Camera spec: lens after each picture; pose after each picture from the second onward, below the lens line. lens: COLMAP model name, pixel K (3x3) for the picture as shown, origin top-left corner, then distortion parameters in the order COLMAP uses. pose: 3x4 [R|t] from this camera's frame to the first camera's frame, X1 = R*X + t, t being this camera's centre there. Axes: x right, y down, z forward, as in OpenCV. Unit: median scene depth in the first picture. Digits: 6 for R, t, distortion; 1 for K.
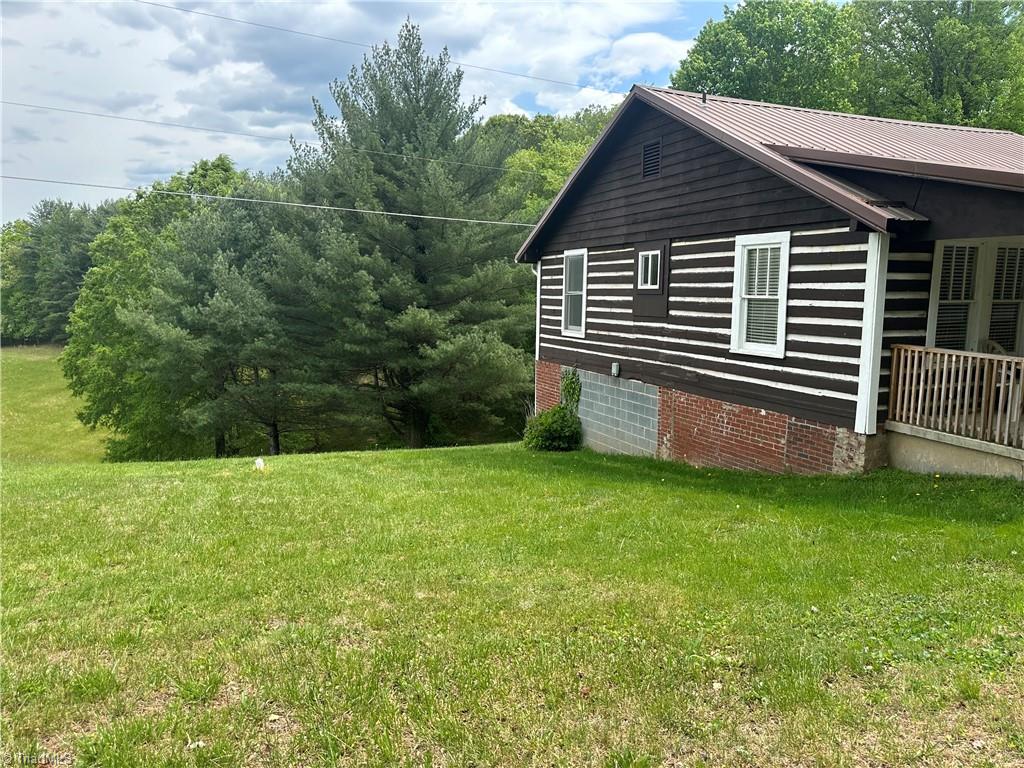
lens RADIAL K [[630.5, 0, 510.6], [0, 630.5, 379.5], [0, 0, 1]] dist [-0.025976, -0.001629]
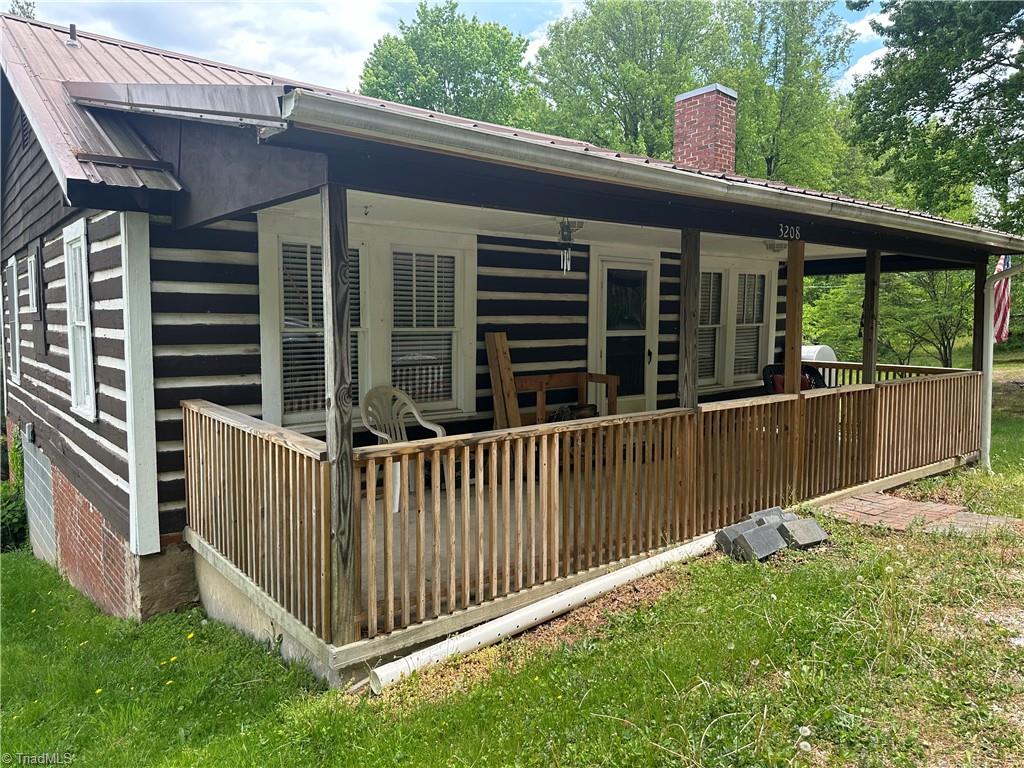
lens RADIAL K [[630.5, 0, 510.6], [0, 630.5, 379.5], [0, 0, 1]] dist [-0.025976, -0.001629]
pose [[0.949440, -0.023990, 0.313032, 0.153038], [0.041005, 0.998011, -0.047885, -0.007290], [-0.311260, 0.058300, 0.948535, 0.069353]]
